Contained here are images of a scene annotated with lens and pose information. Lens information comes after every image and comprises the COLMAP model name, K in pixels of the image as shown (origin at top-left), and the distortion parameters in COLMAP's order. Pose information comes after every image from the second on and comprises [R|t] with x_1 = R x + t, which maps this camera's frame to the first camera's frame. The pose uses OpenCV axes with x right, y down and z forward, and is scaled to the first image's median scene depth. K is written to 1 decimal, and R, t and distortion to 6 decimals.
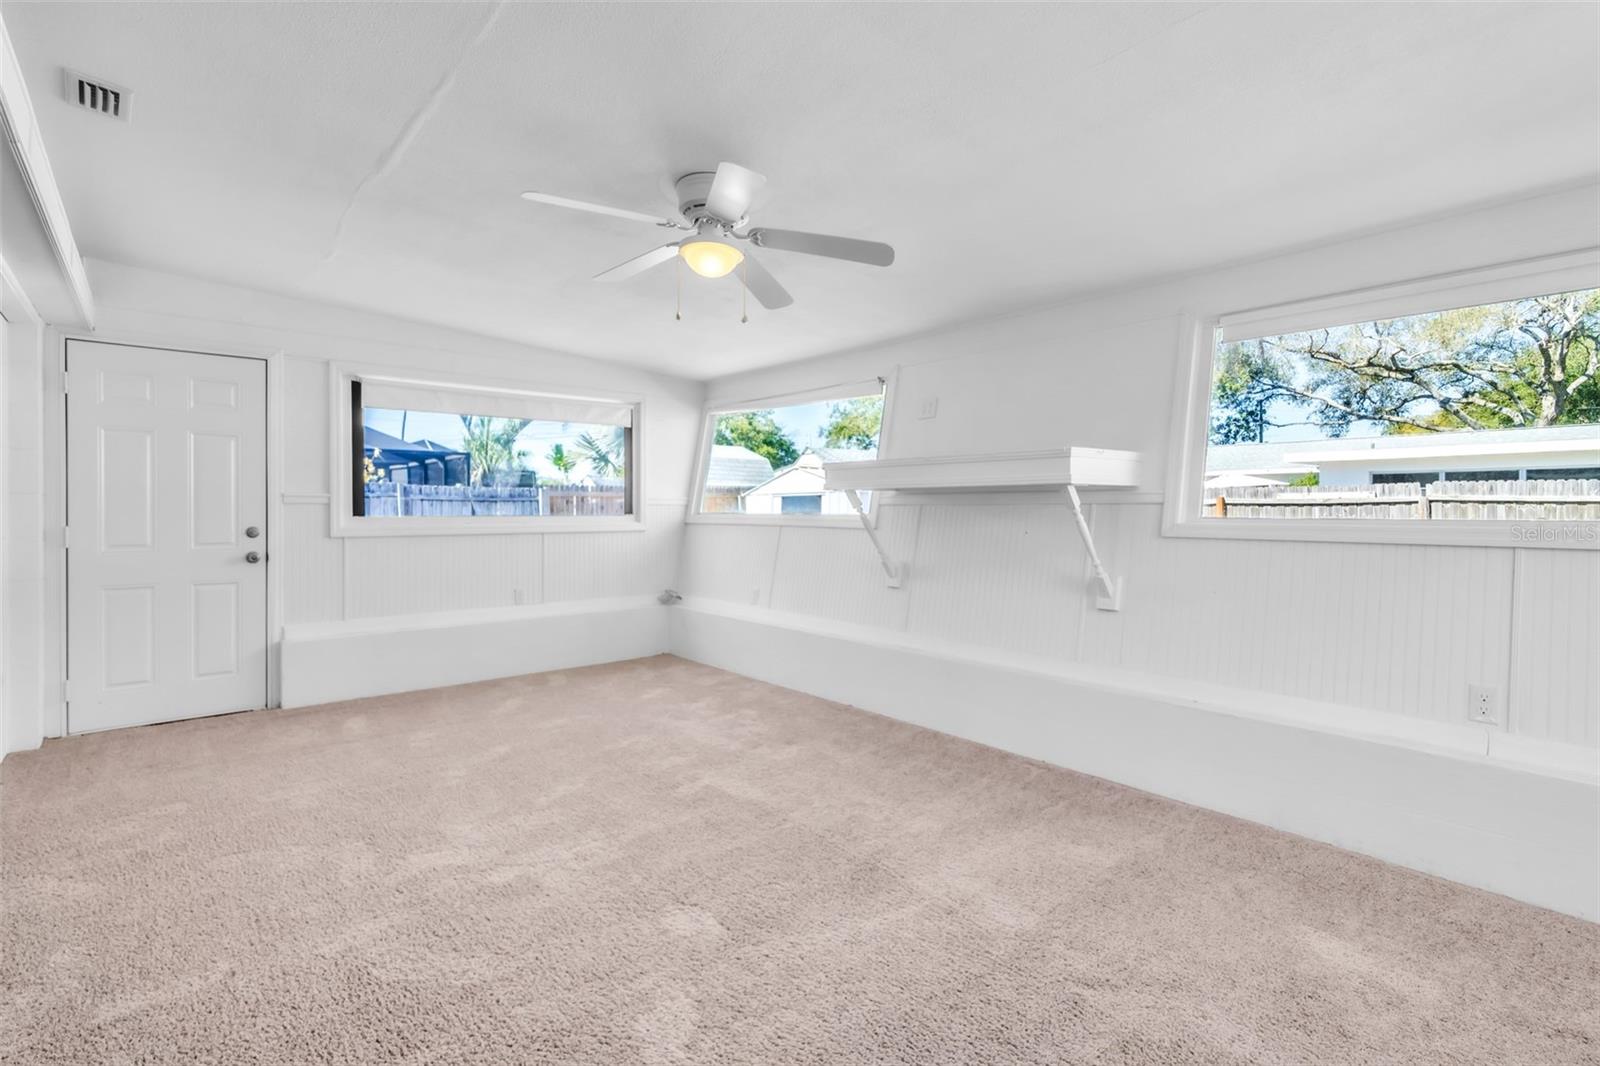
lens RADIAL K [[753.0, 0, 791.1], [0, 753.0, 521.6], [0, 0, 1]] dist [0.005836, 0.000034]
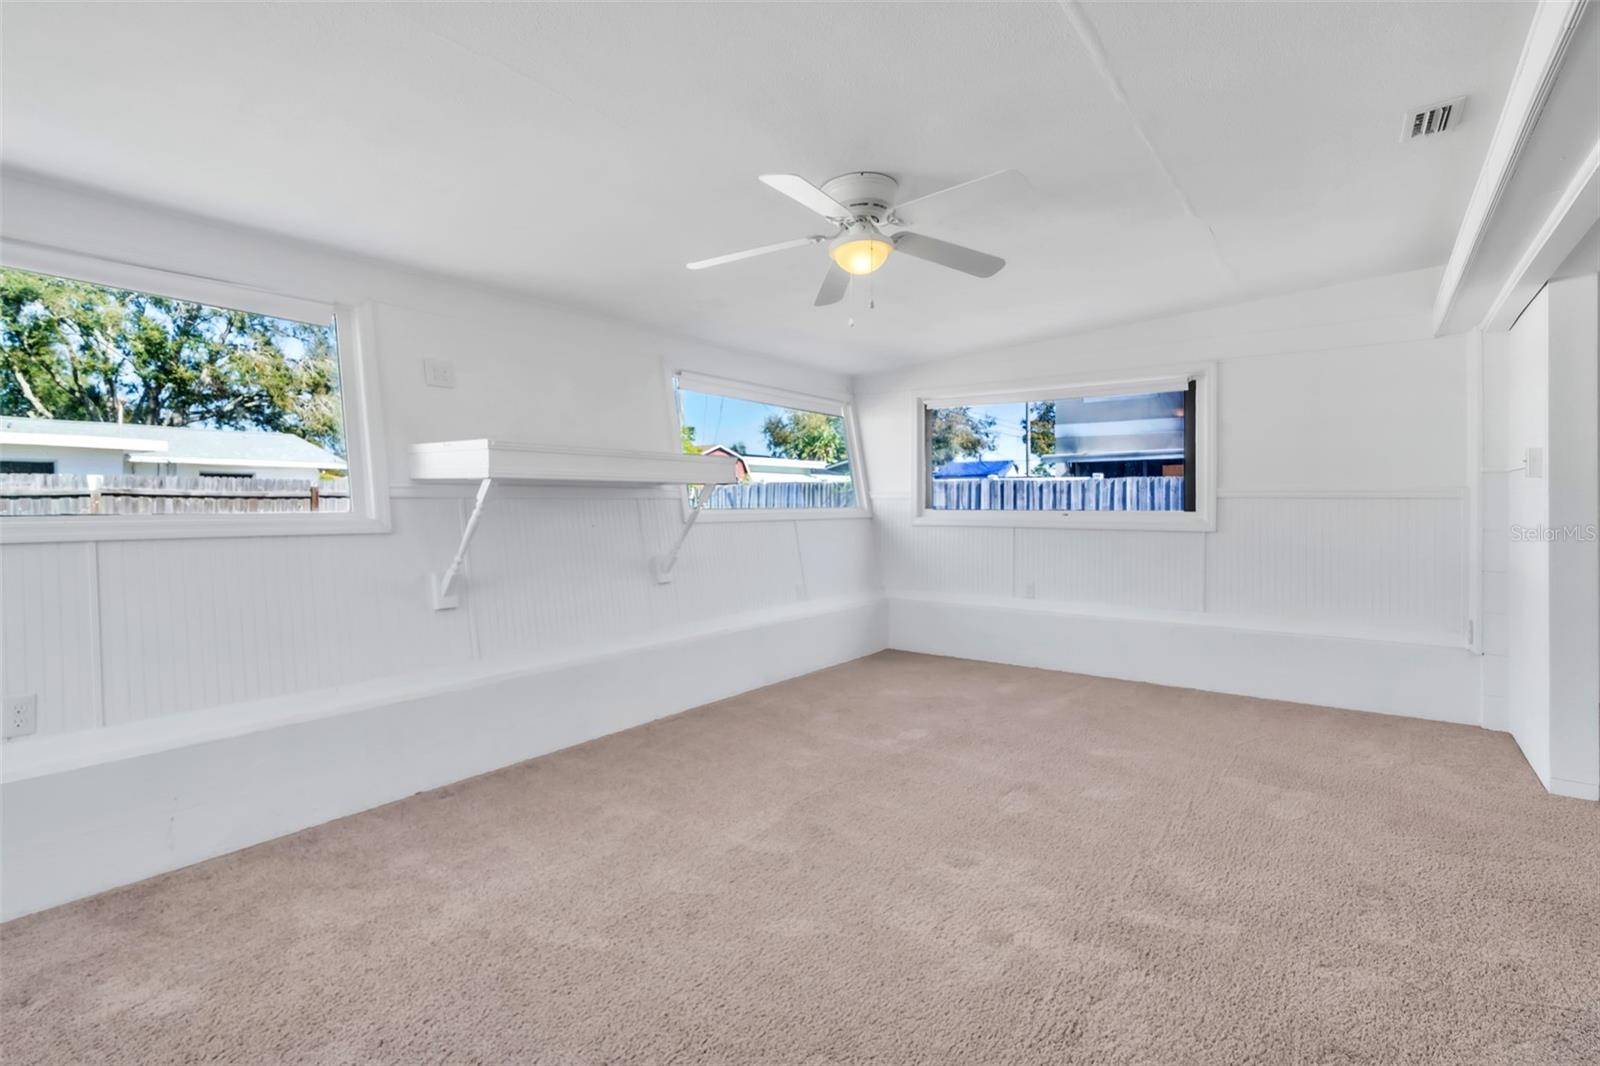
lens RADIAL K [[753.5, 0, 802.8], [0, 753.5, 510.3], [0, 0, 1]] dist [0.009617, 0.000265]
pose [[-0.230682, -0.011756, 0.972958, -0.628496], [0.017937, 0.999706, 0.016332, -0.015068], [-0.972864, 0.021220, -0.230403, 0.771760]]
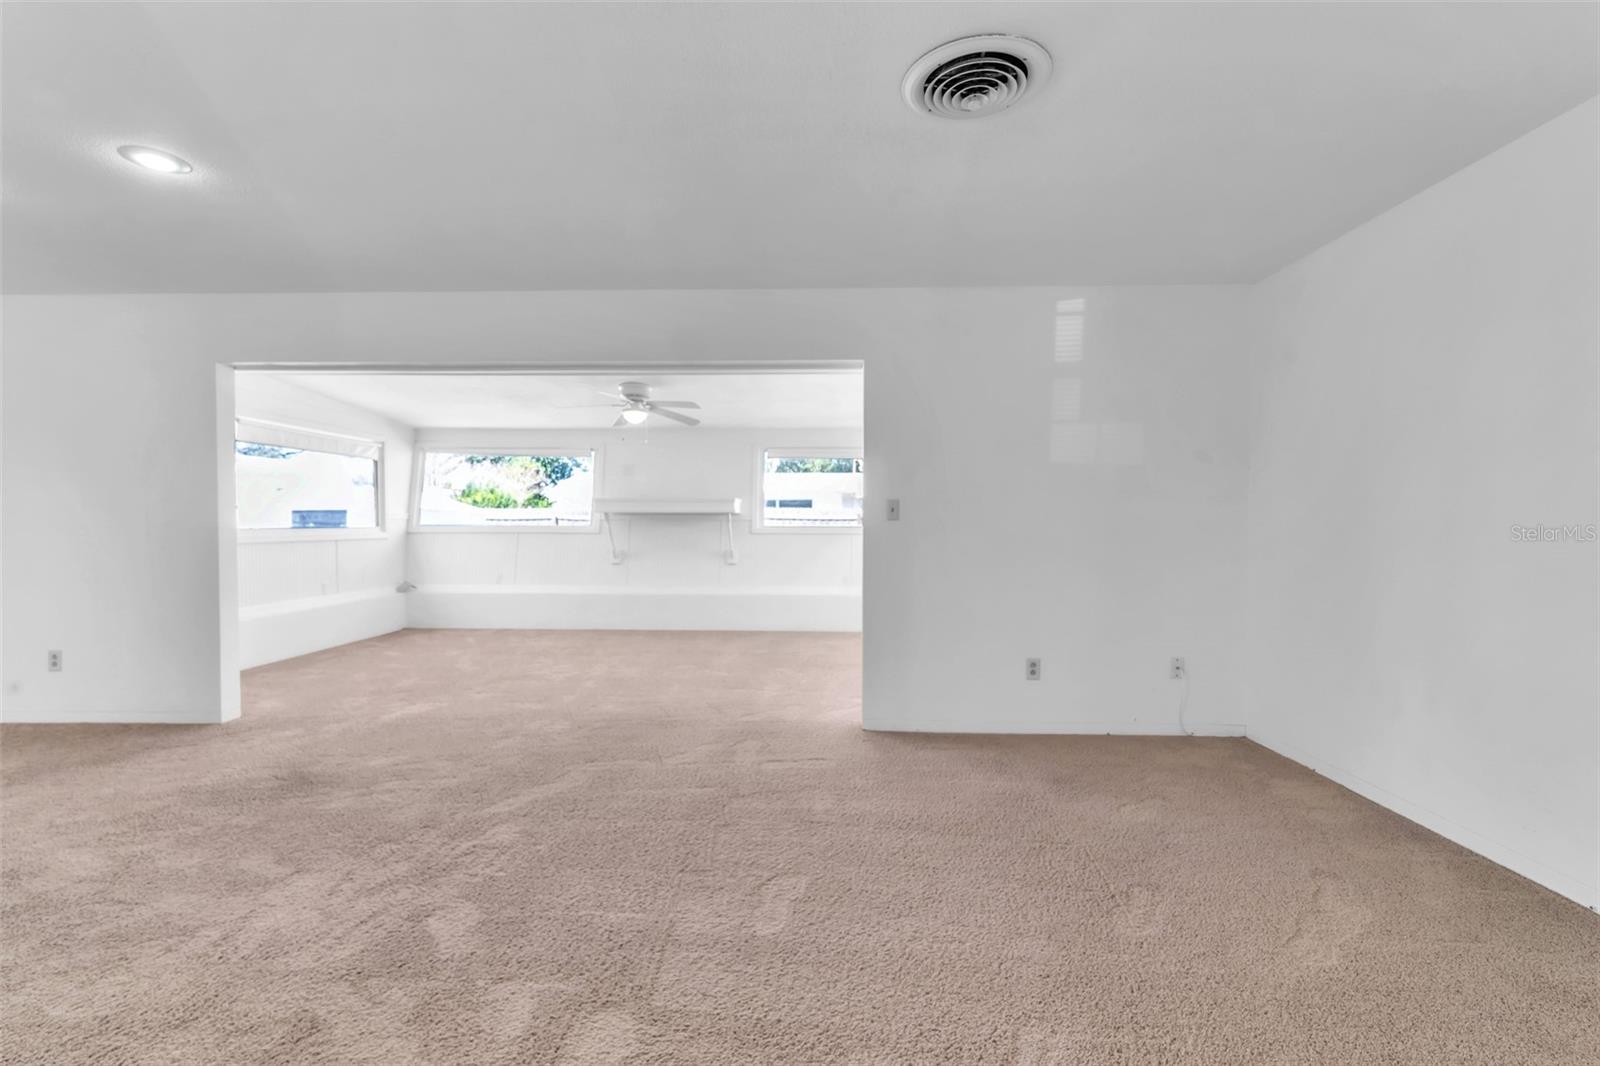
lens RADIAL K [[727.3, 0, 798.4], [0, 727.3, 546.3], [0, 0, 1]] dist [0.018558, 0.000155]
pose [[0.666446, -0.022370, 0.745218, -0.863067], [0.011286, 0.999738, 0.019917, 0.011264], [-0.745468, -0.004863, 0.666524, -0.528335]]
